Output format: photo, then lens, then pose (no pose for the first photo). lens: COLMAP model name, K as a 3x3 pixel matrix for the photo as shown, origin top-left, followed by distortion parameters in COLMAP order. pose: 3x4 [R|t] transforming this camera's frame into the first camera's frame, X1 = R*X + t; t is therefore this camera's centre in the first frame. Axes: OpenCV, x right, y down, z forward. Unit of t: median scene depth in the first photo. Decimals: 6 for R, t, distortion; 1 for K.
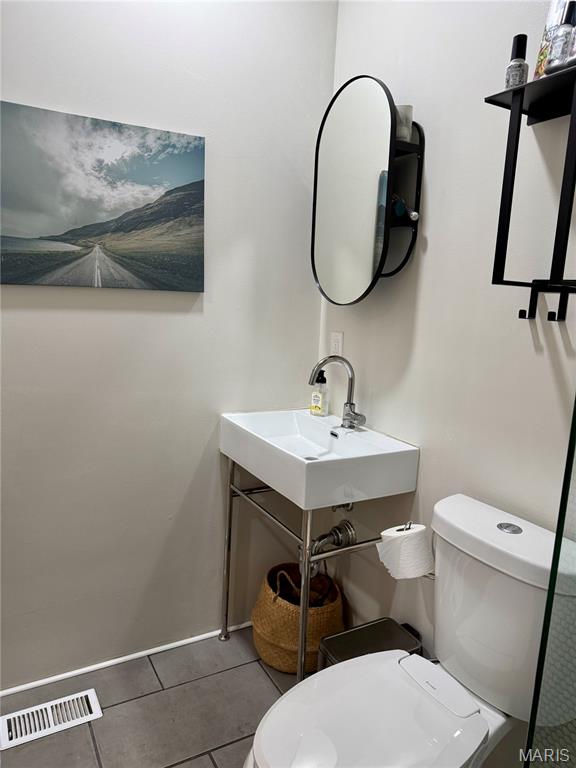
lens RADIAL K [[539.1, 0, 288.7], [0, 539.1, 388.7], [0, 0, 1]] dist [0.046089, -0.059514]
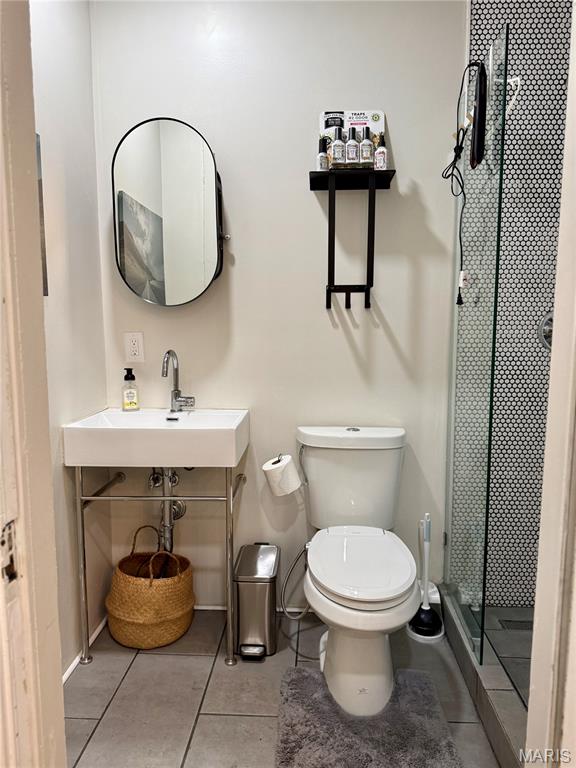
lens RADIAL K [[539.1, 0, 285.9], [0, 539.1, 388.0], [0, 0, 1]] dist [0.046089, -0.059514]
pose [[0.540520, -0.158107, 0.826341, -0.856105], [0.172342, 0.982163, 0.075189, -0.029934], [-0.823490, 0.101772, 0.558128, 0.174720]]
